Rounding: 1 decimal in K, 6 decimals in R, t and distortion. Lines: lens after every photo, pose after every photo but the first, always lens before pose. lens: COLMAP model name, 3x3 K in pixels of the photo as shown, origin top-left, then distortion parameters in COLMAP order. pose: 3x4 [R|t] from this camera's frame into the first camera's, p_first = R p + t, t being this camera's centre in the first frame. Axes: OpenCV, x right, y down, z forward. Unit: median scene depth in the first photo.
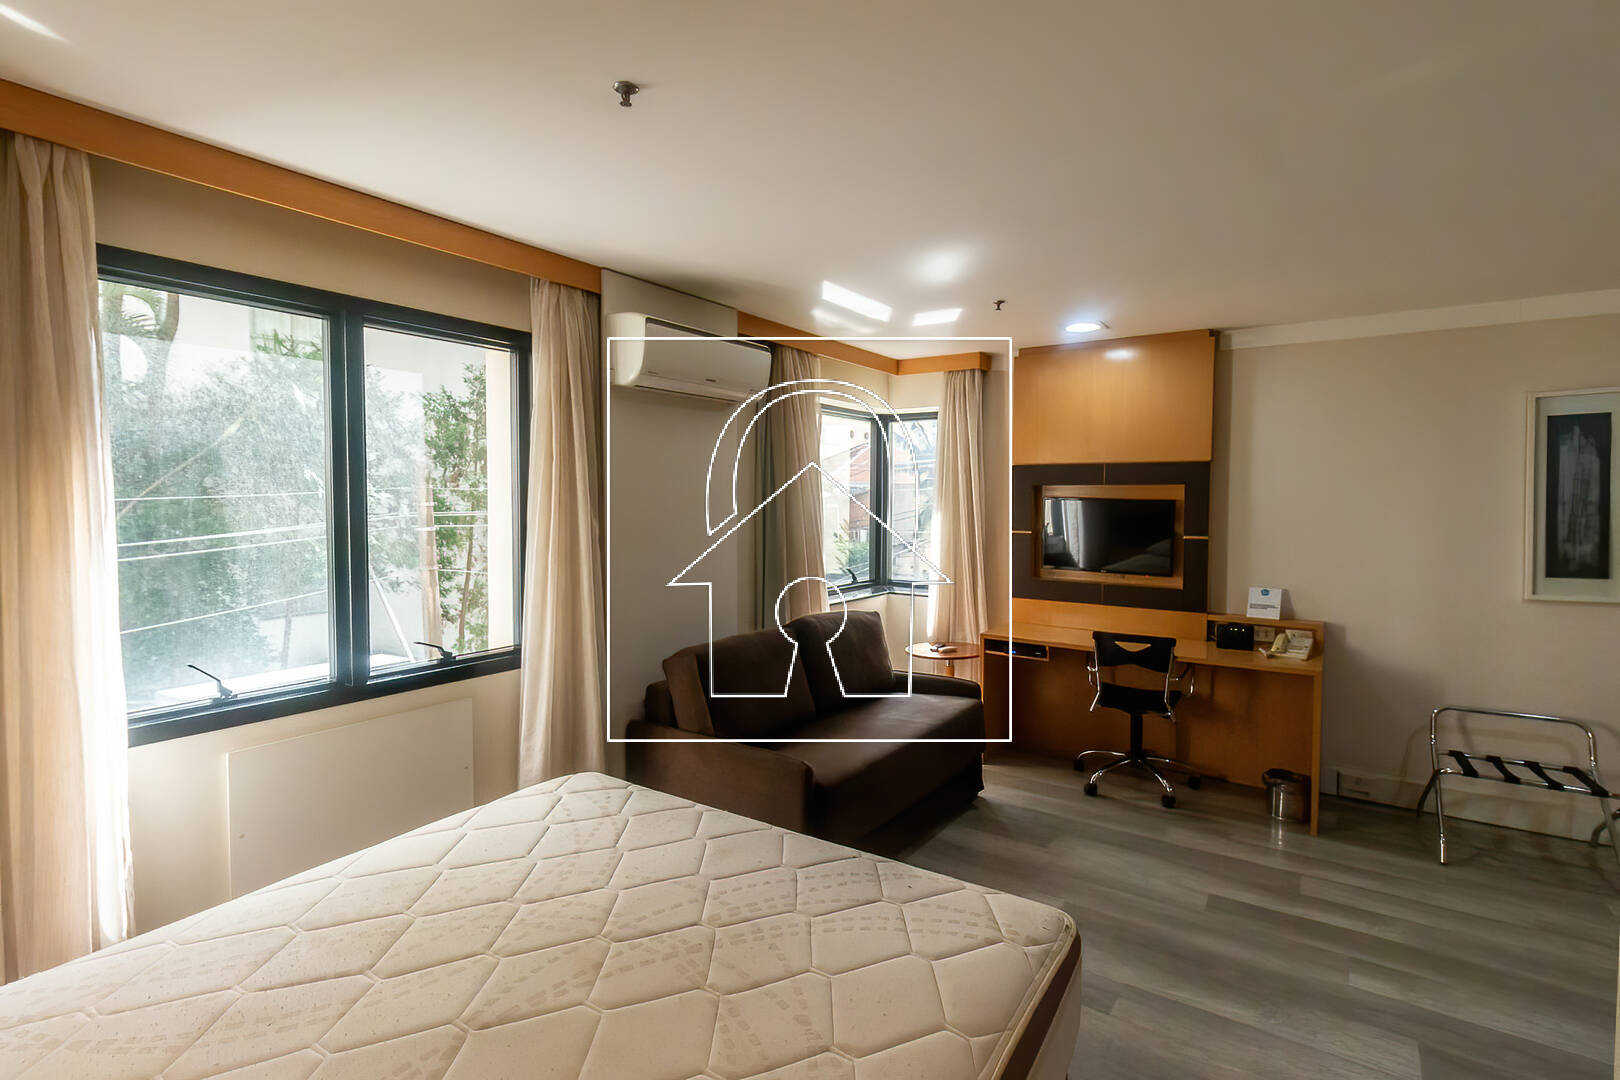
lens RADIAL K [[768.5, 0, 815.3], [0, 768.5, 530.9], [0, 0, 1]] dist [0.001580, -0.000324]
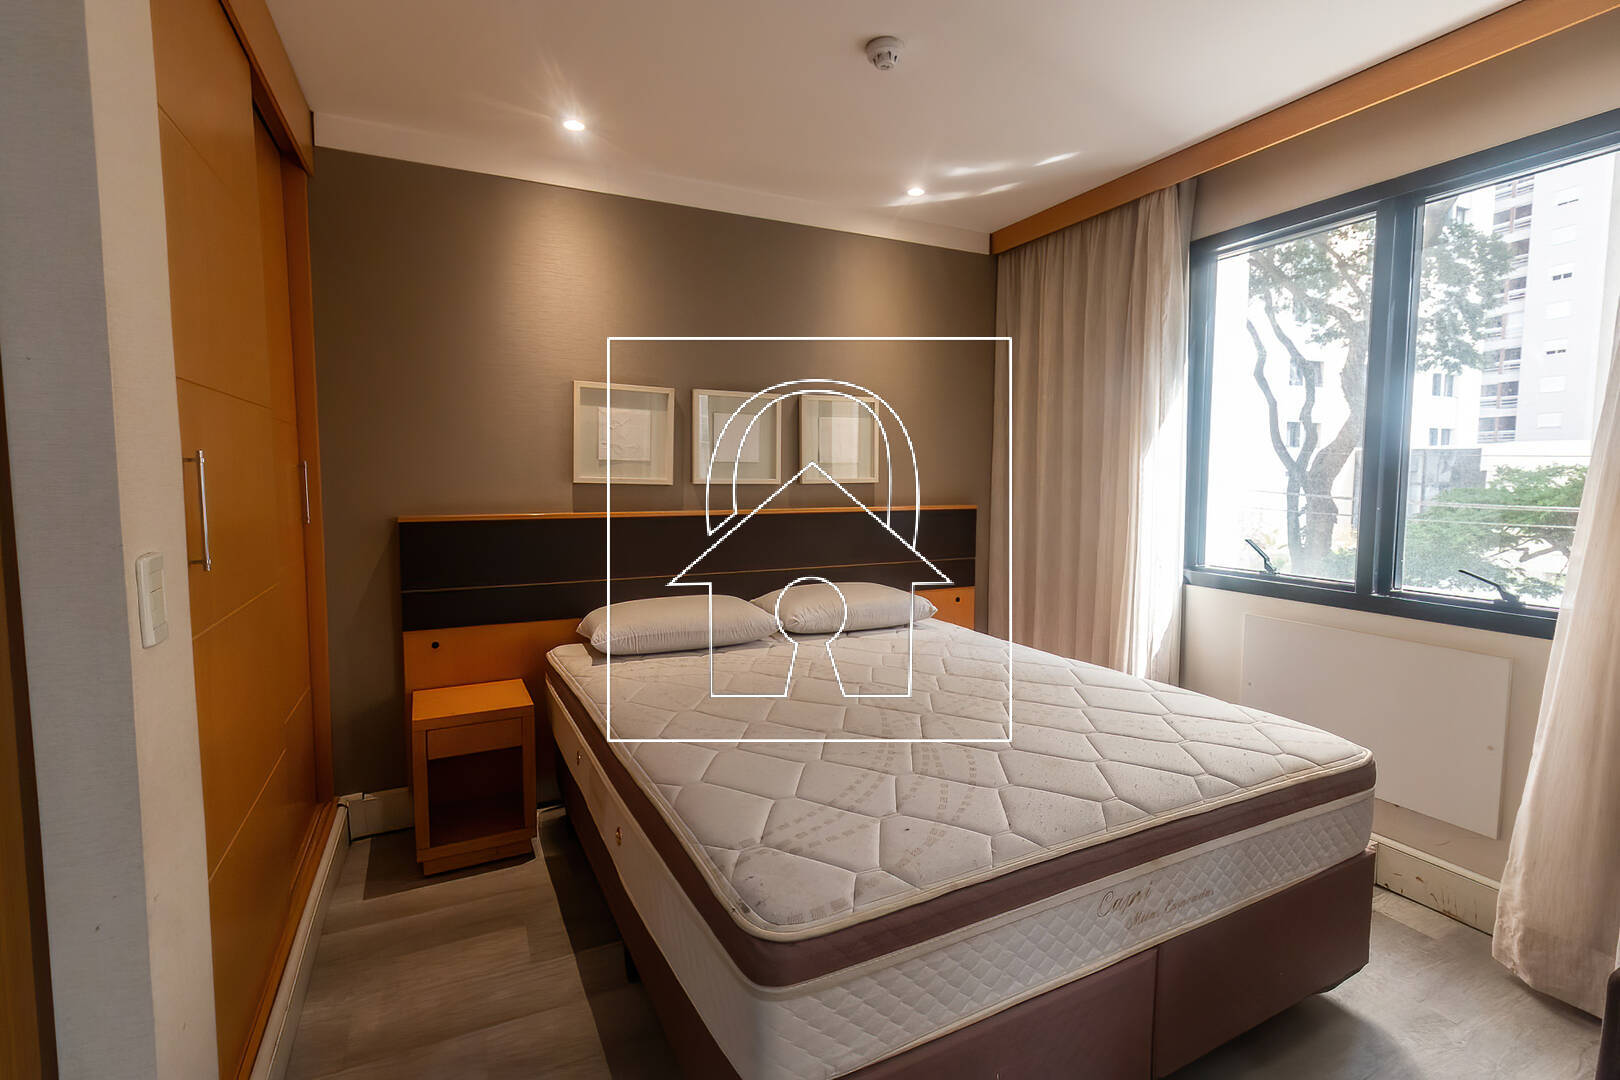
lens RADIAL K [[751.0, 0, 823.0], [0, 751.0, 531.2], [0, 0, 1]] dist [0.000717, -0.000019]
pose [[-0.486440, 0.063694, -0.871389, 0.355939], [-0.041525, 0.994527, 0.095876, 0.039014], [0.872727, 0.082823, -0.481133, 0.554815]]
